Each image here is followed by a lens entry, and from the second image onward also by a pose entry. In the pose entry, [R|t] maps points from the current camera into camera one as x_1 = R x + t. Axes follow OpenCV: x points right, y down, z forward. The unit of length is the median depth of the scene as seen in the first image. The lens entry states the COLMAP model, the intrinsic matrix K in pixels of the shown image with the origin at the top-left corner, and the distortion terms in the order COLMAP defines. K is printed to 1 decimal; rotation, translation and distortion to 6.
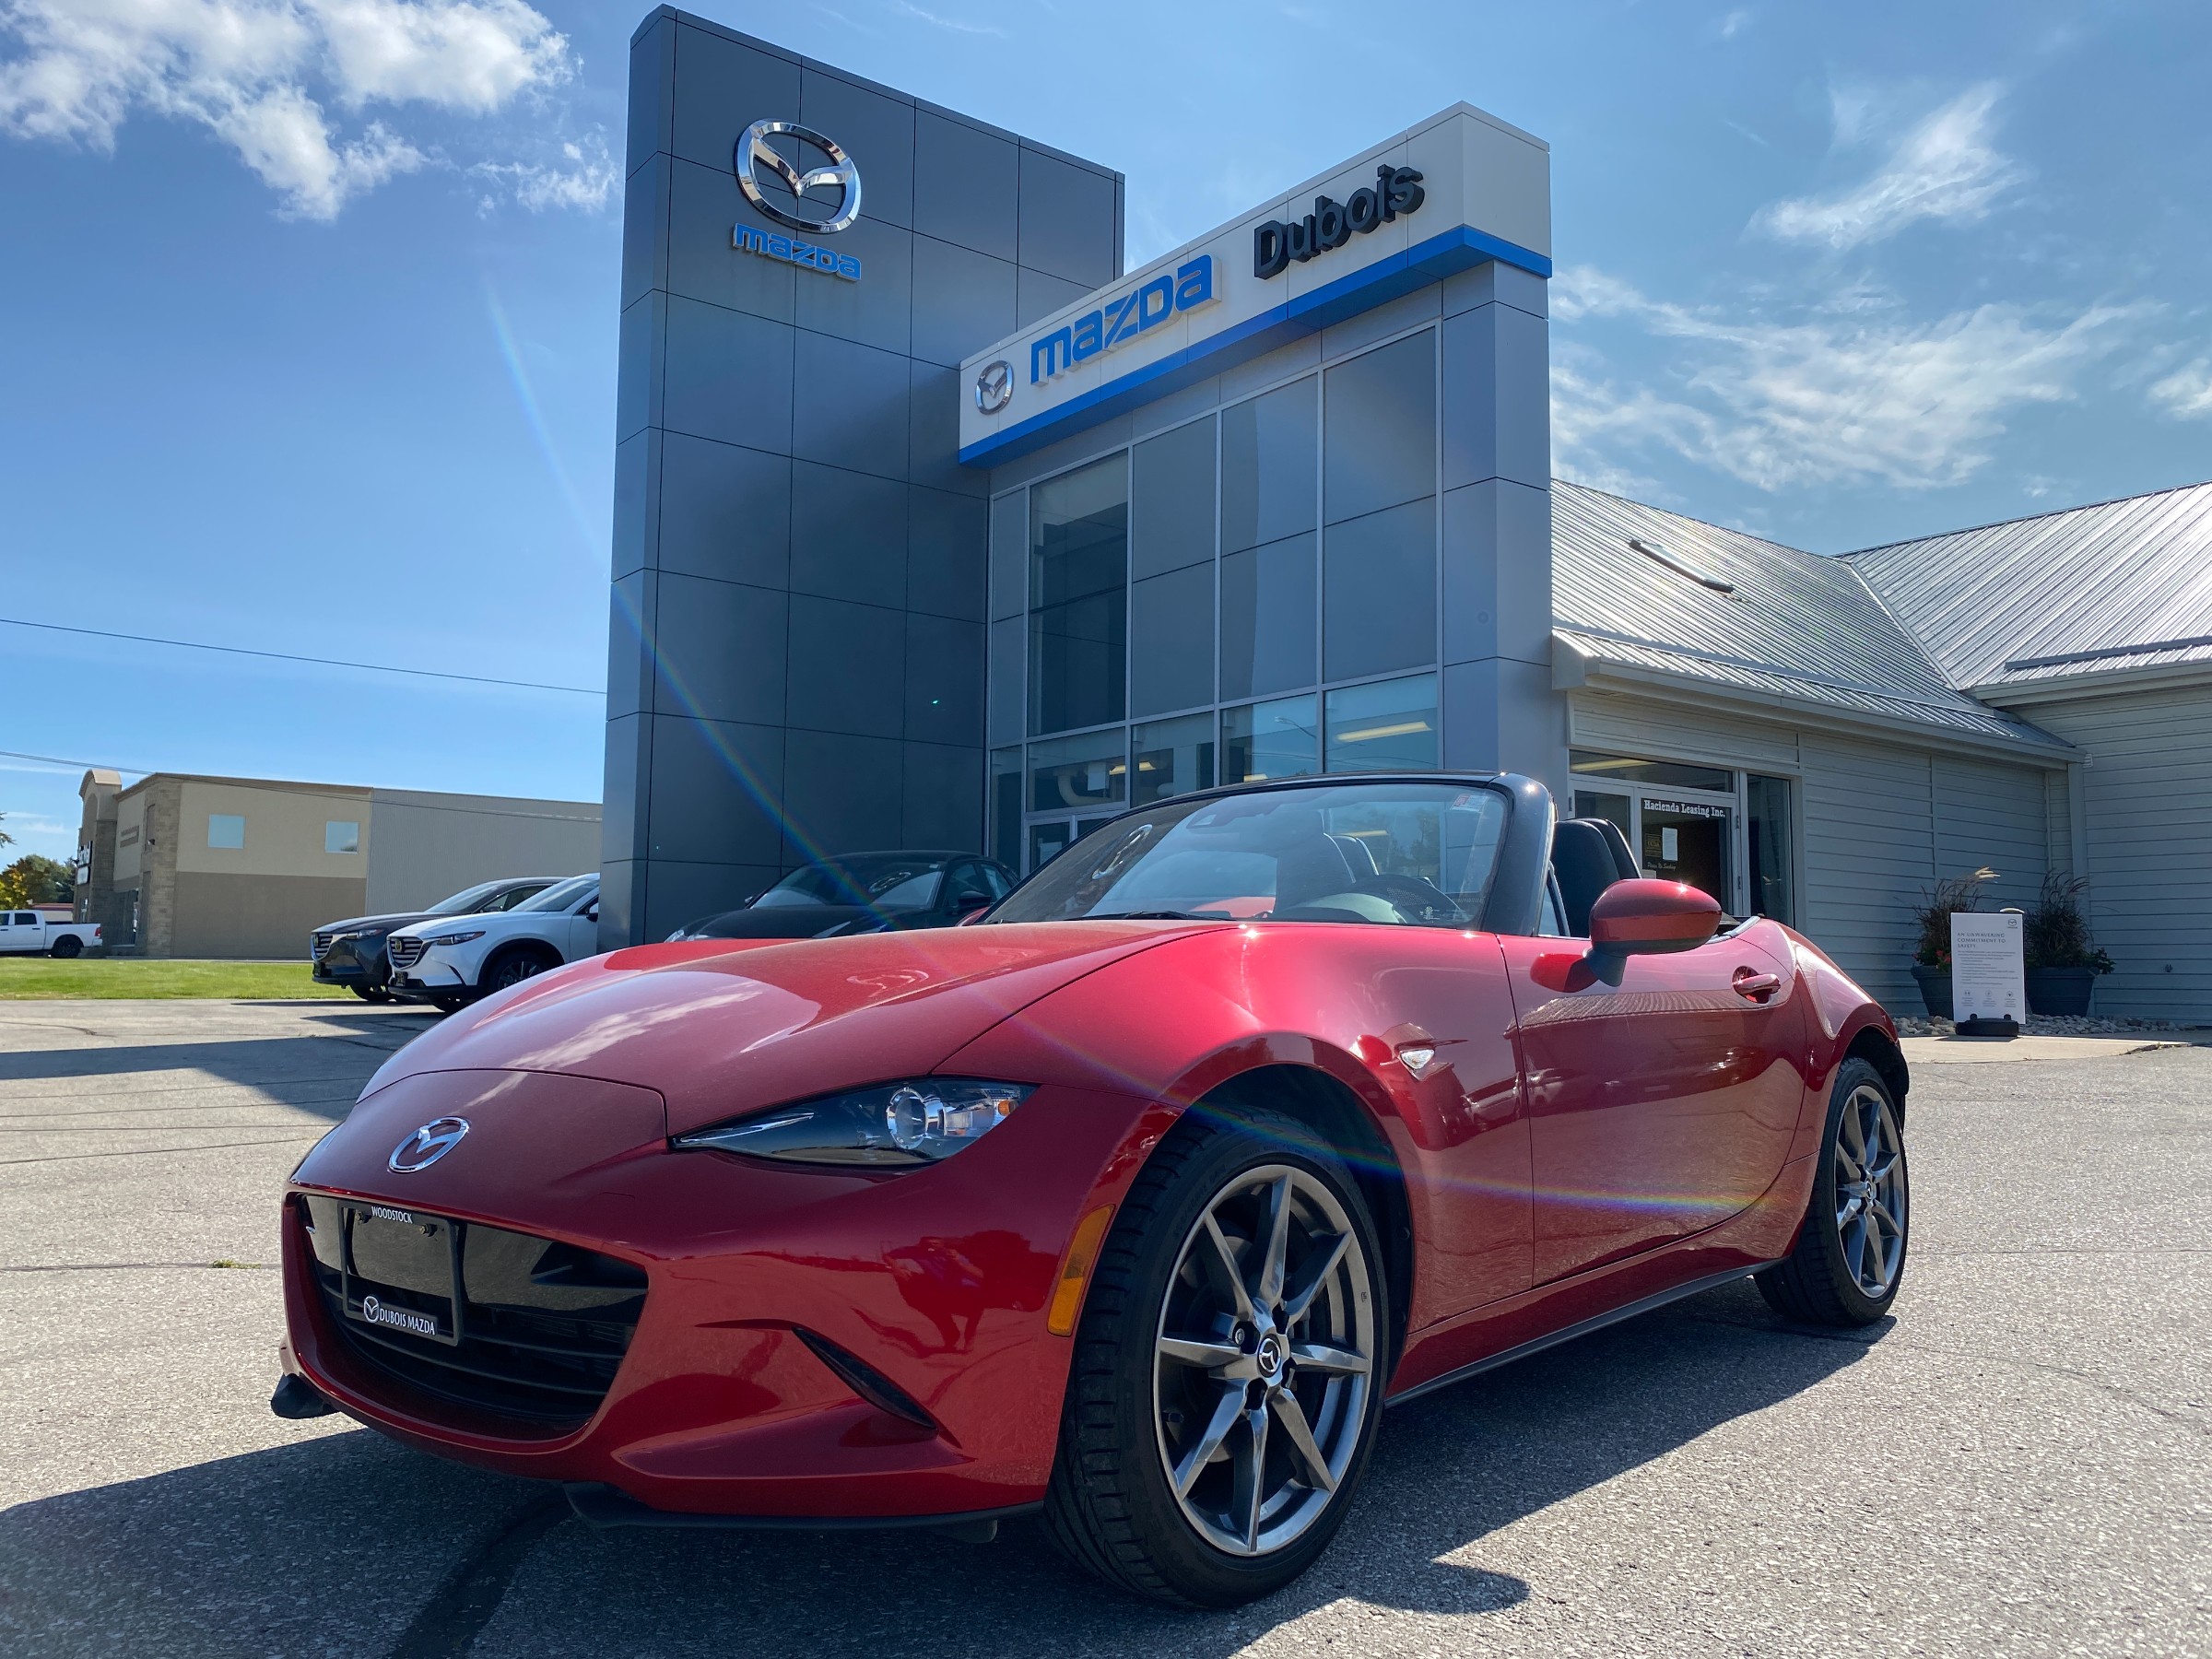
lens RADIAL K [[1693.8, 0, 1106.0], [0, 1693.8, 829.5], [0, 0, 1]] dist [0.012591, -0.002001]
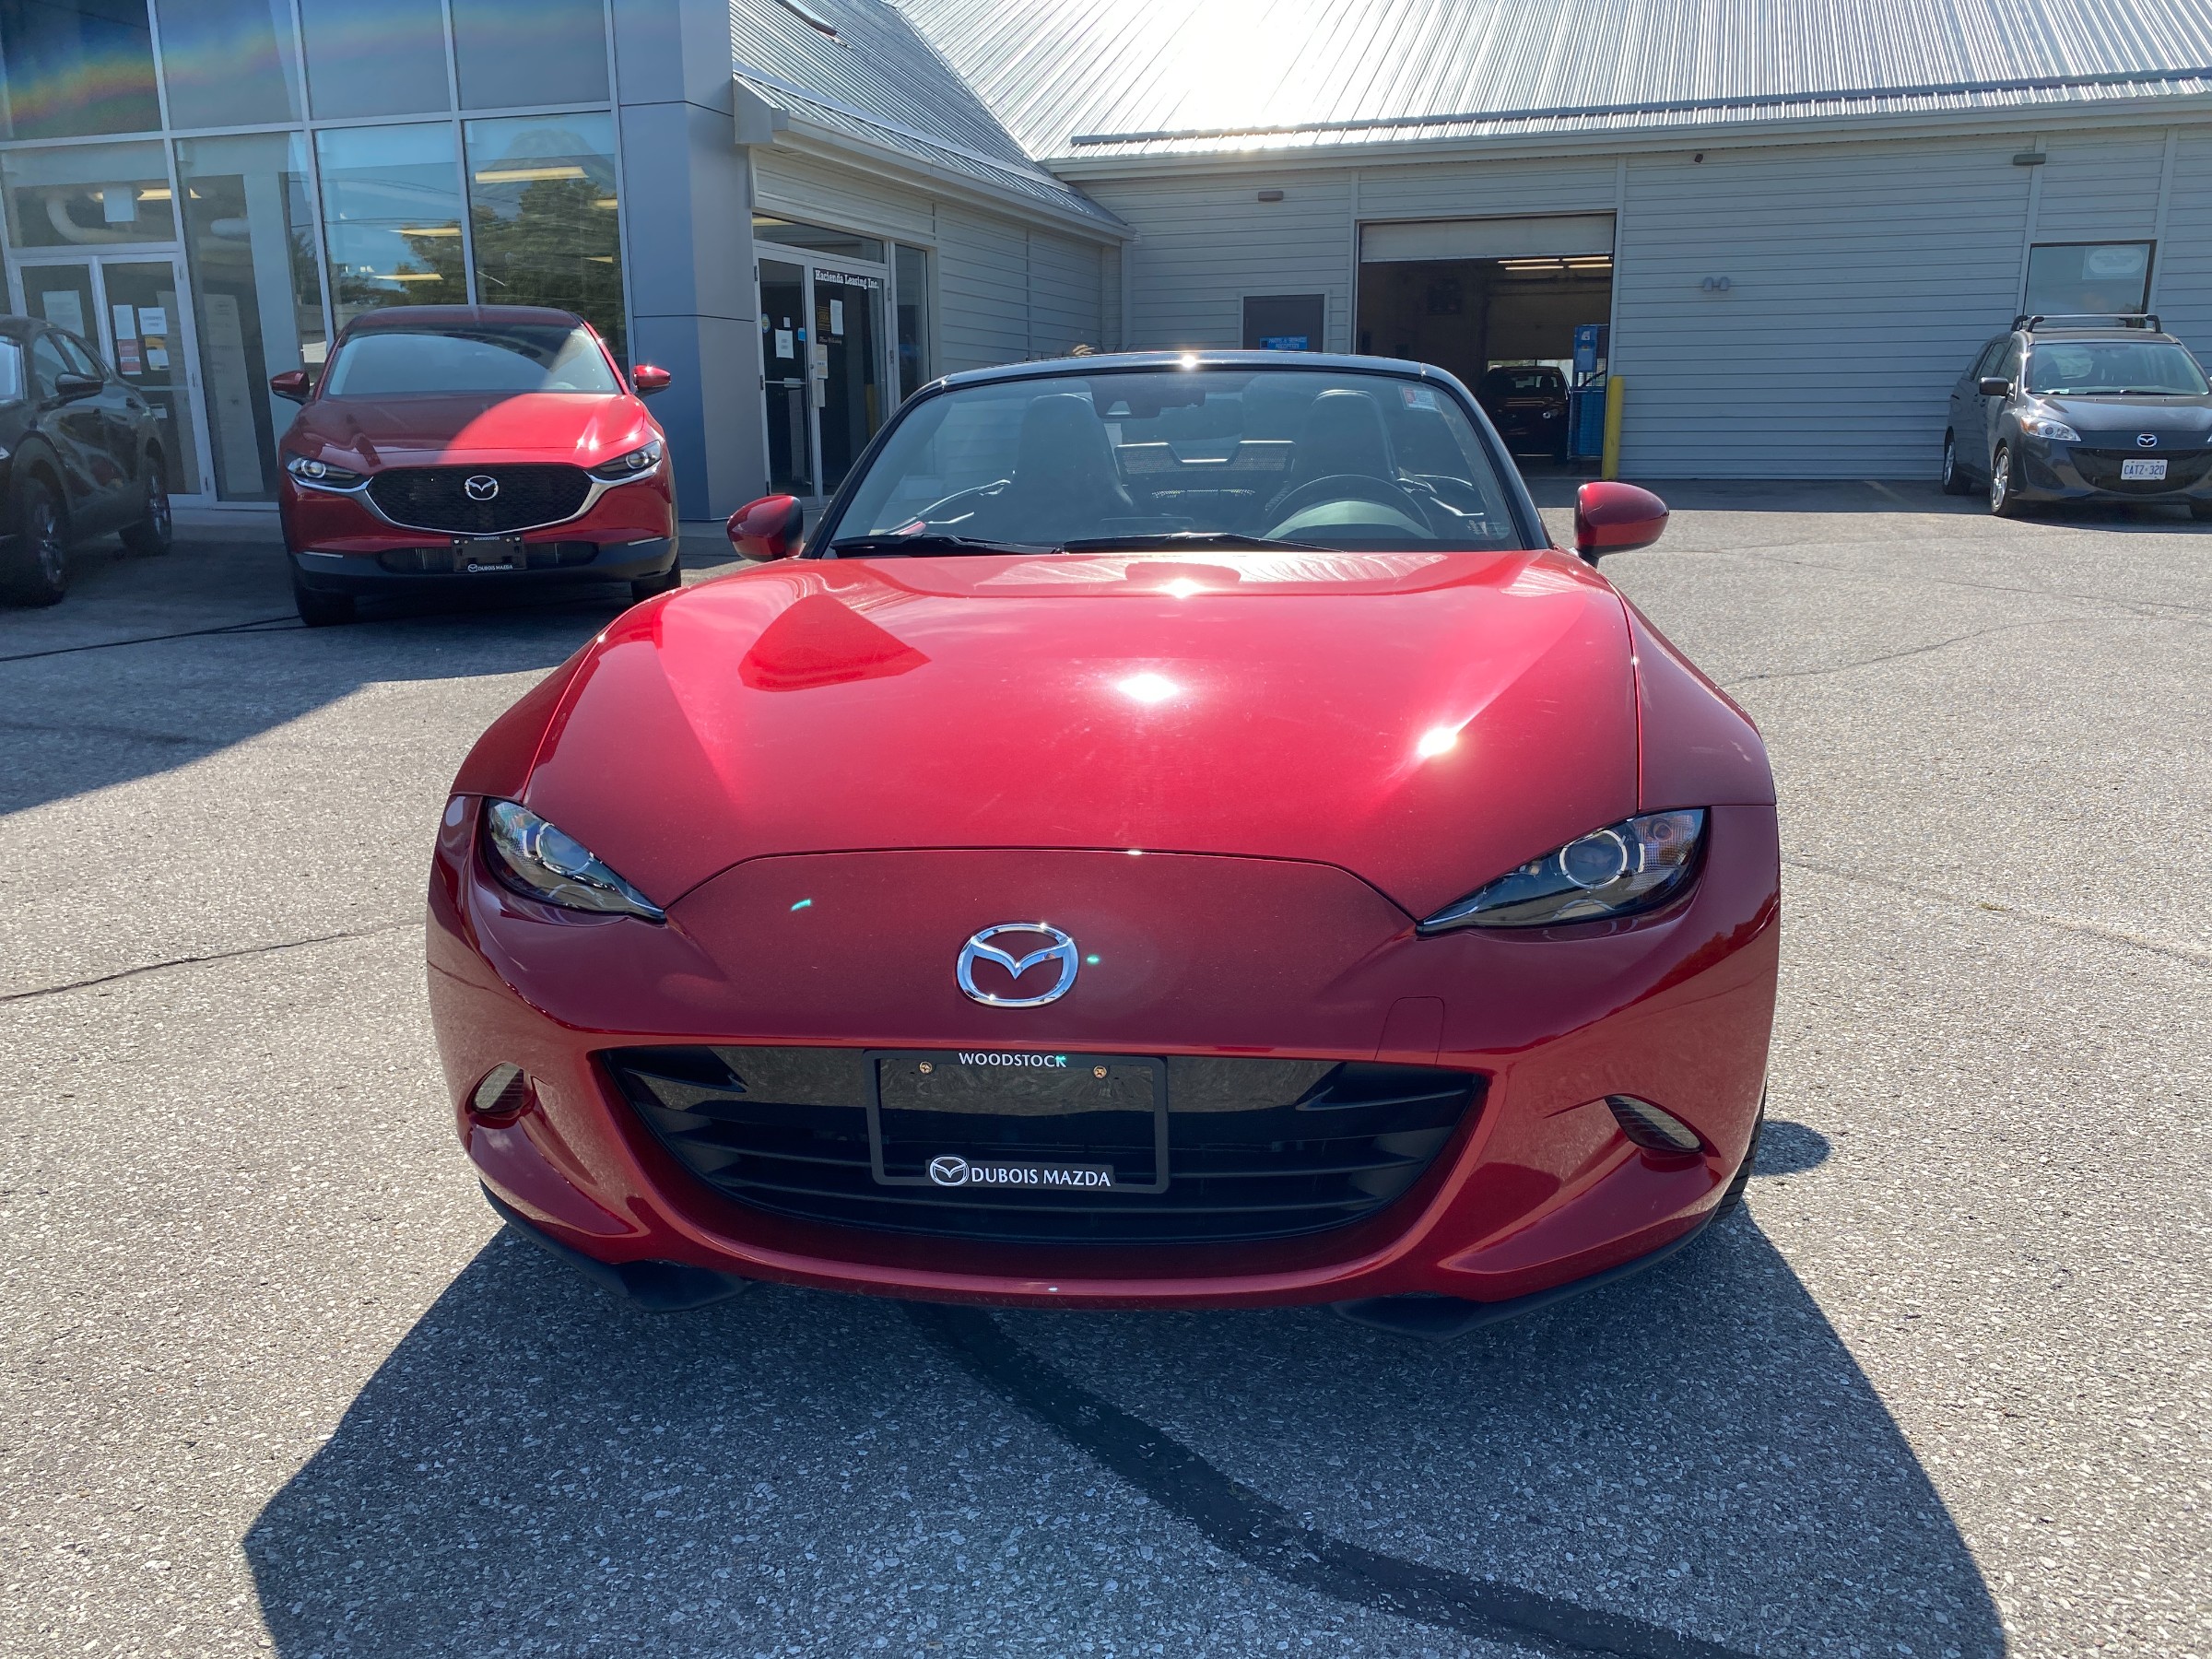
lens RADIAL K [[1676.3, 0, 1106.0], [0, 1676.3, 829.5], [0, 0, 1]] dist [0.008979, 0.001772]
pose [[0.822071, -0.150016, 0.549267, -0.120030], [-0.034541, 0.949752, 0.311092, -0.017056], [-0.568336, -0.274712, 0.775582, 0.062501]]
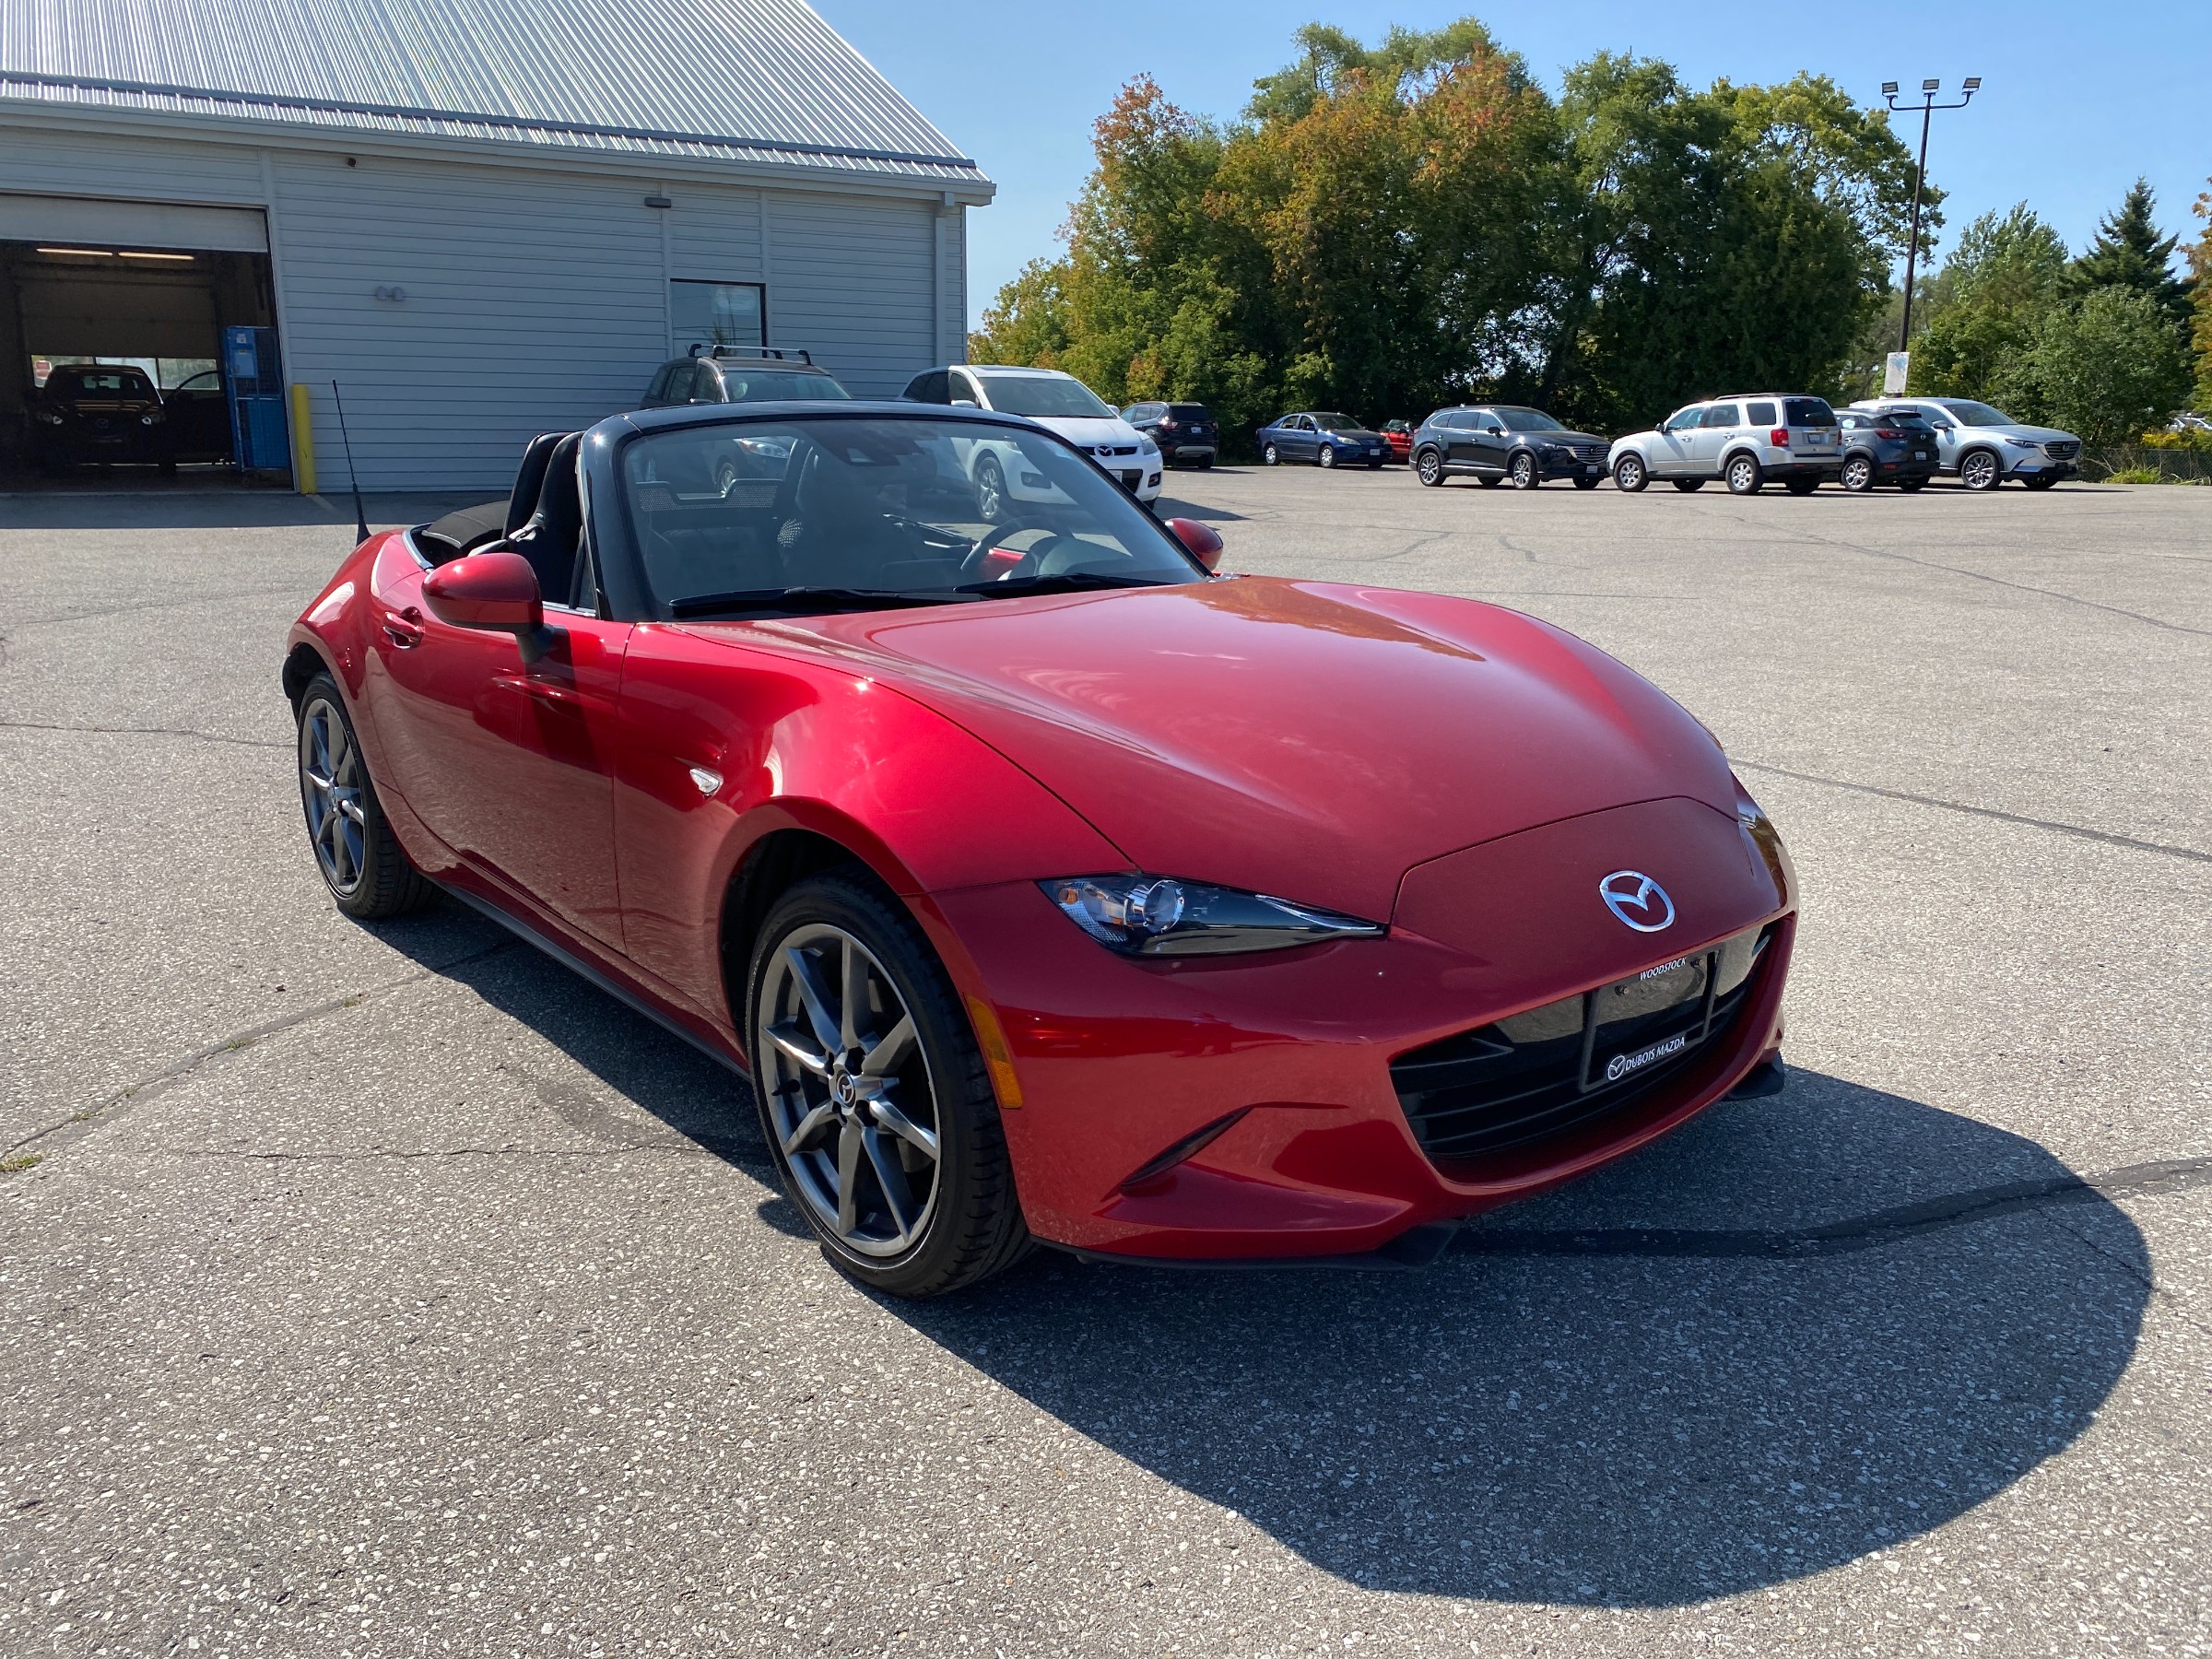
lens RADIAL K [[1681.2, 0, 1101.8], [0, 1681.2, 824.0], [0, 0, 1]] dist [-0.001424, 0.000854]
pose [[0.173138, -0.231605, 0.957278, -0.207489], [-0.094296, 0.963594, 0.250188, -0.009071], [-0.980373, -0.133585, 0.144996, 0.178178]]
